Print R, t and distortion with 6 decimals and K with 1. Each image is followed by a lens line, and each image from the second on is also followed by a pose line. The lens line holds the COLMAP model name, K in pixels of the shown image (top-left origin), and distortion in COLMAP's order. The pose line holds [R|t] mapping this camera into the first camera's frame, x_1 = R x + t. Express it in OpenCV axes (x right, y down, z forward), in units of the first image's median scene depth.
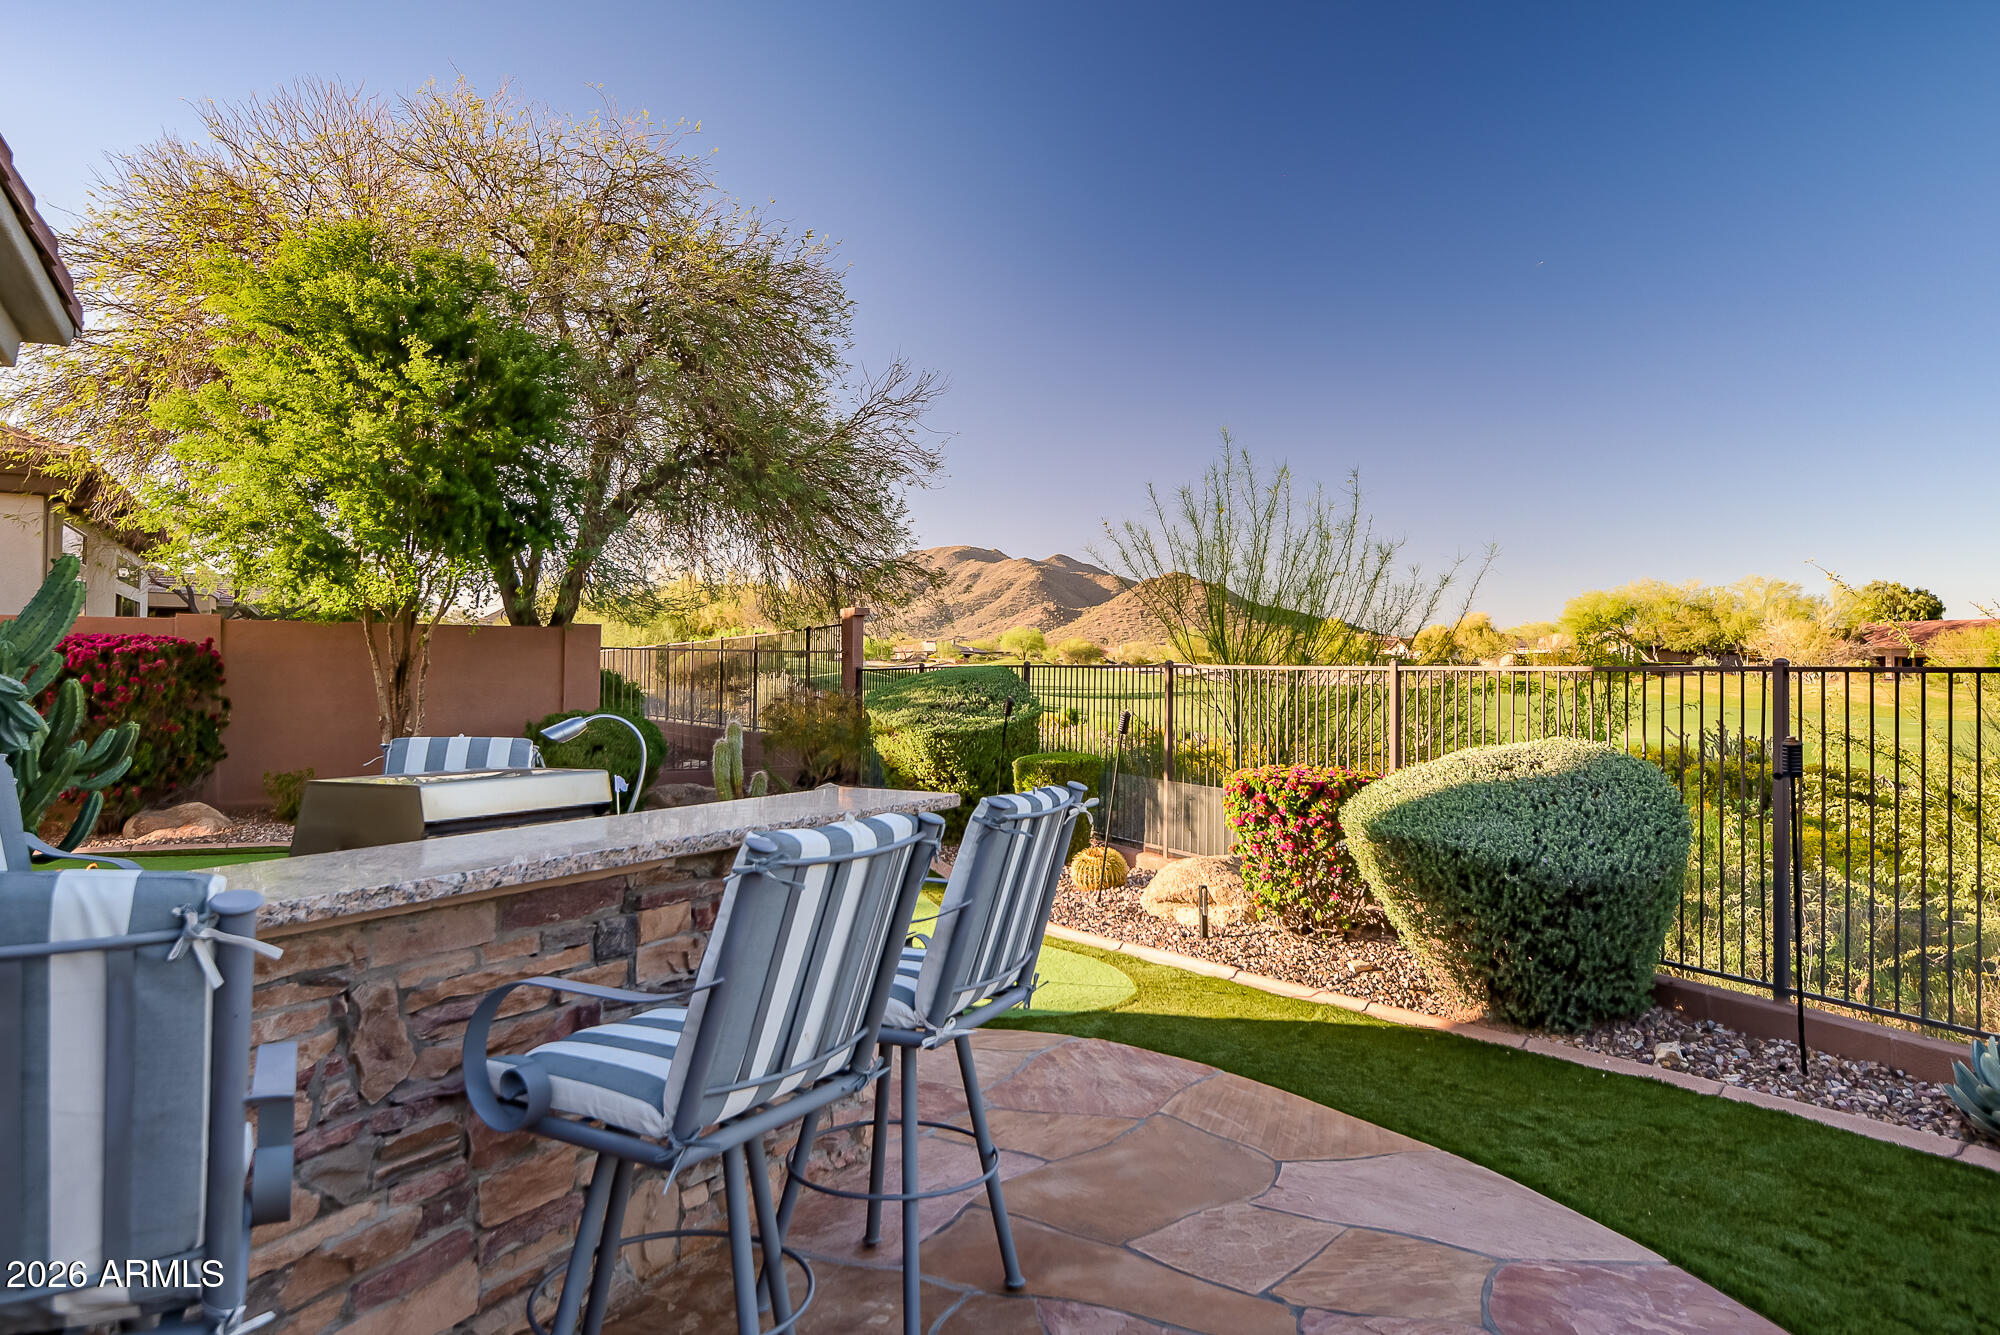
lens RADIAL K [[1302.0, 0, 1000.0], [0, 1302.0, 667.5], [0, 0, 1]] dist [0.014354, -0.005965]
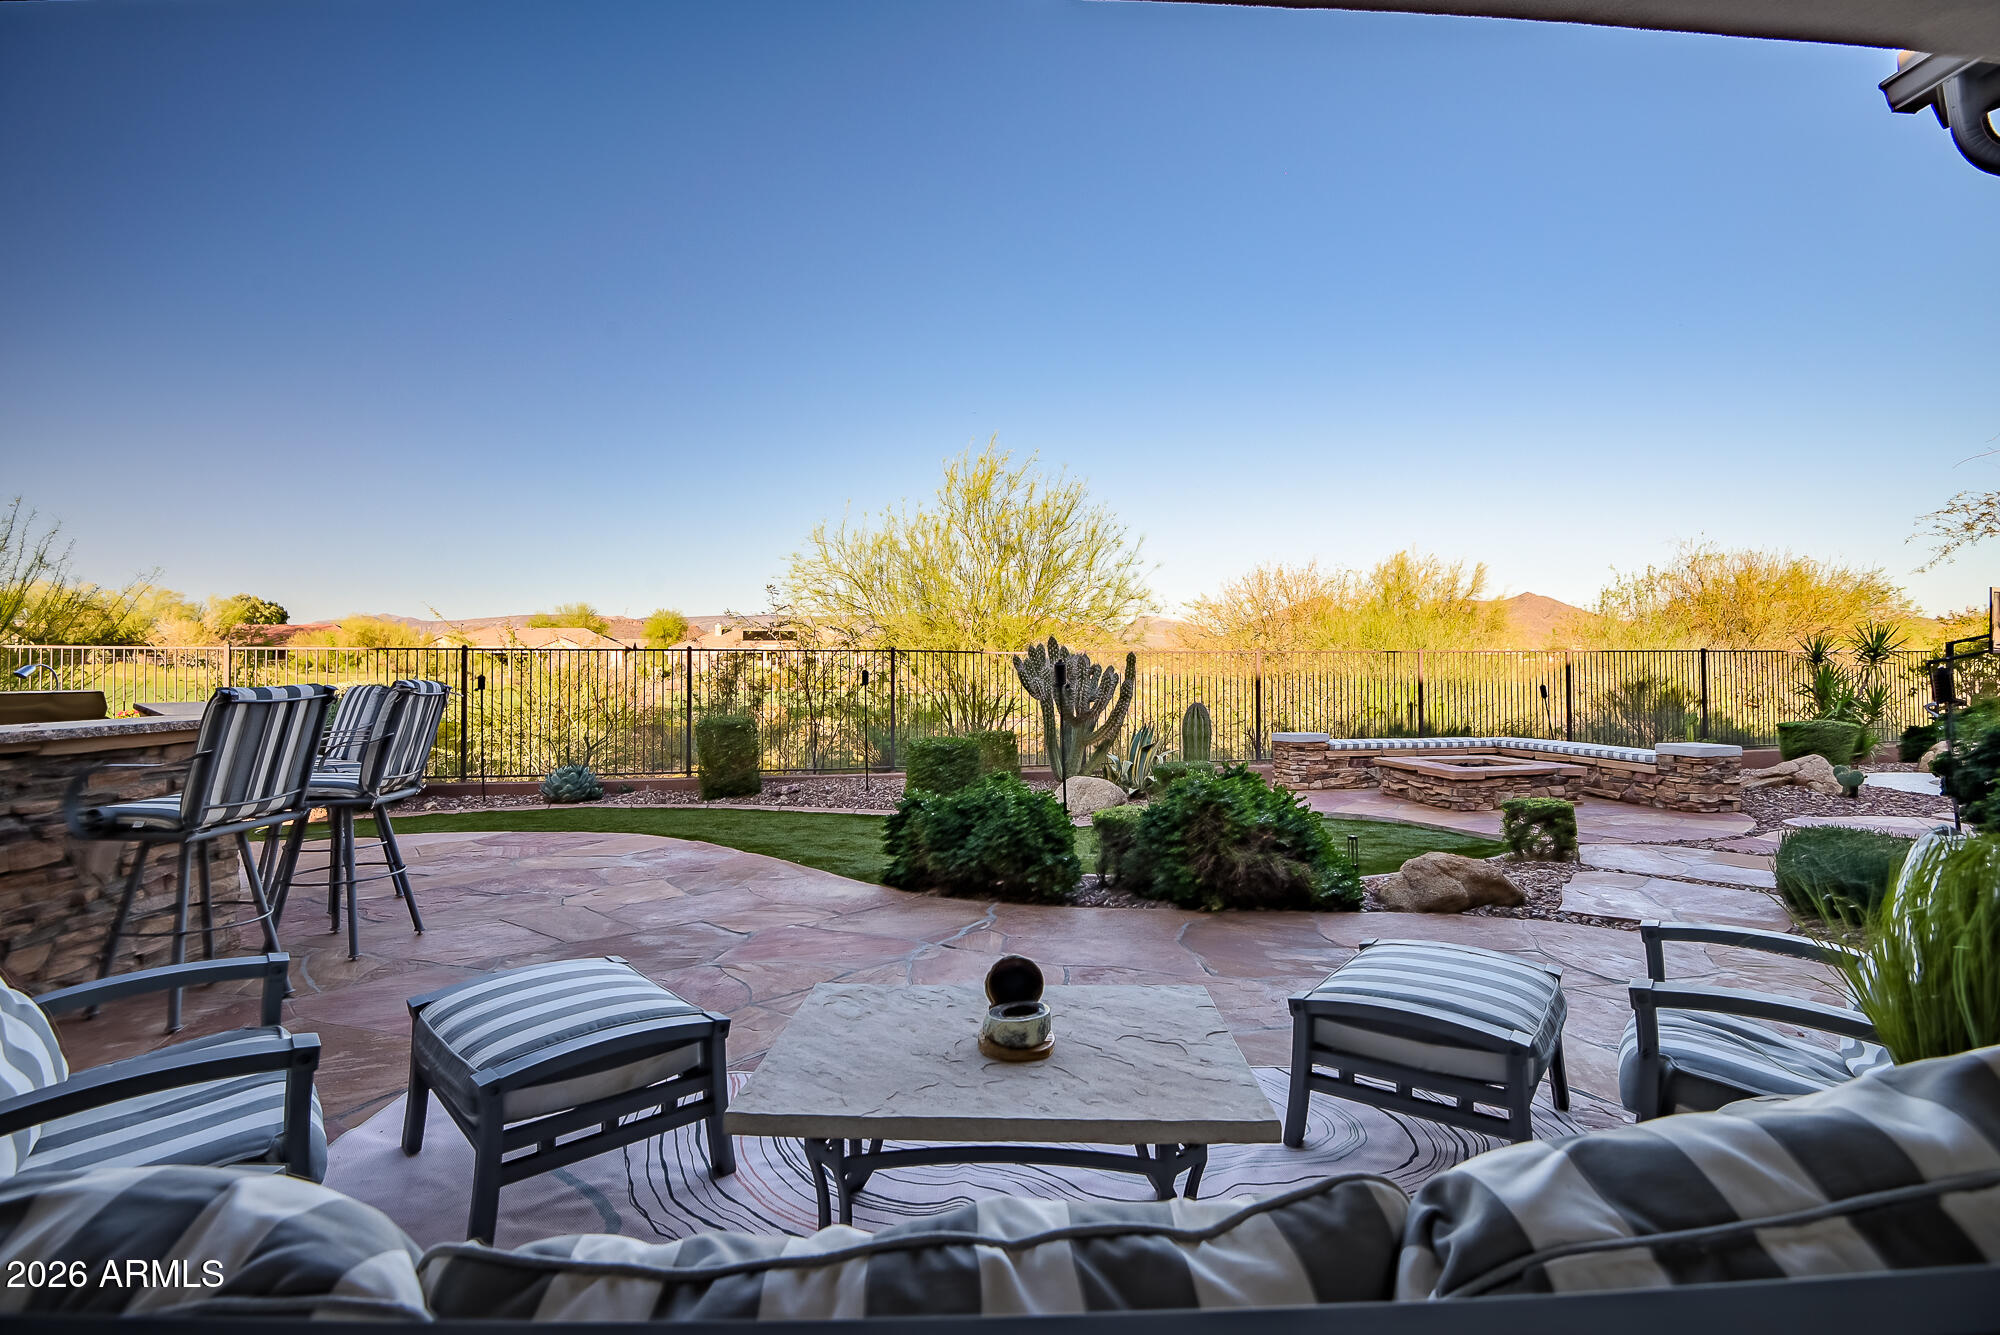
lens RADIAL K [[931.4, 0, 1000.0], [0, 931.4, 667.5], [0, 0, 1]] dist [-0.001530, -0.021480]
pose [[0.277845, -0.007302, 0.960598, -0.391356], [-0.001921, 0.999965, 0.008157, 0.008108], [-0.960624, -0.004111, 0.277821, -0.269097]]
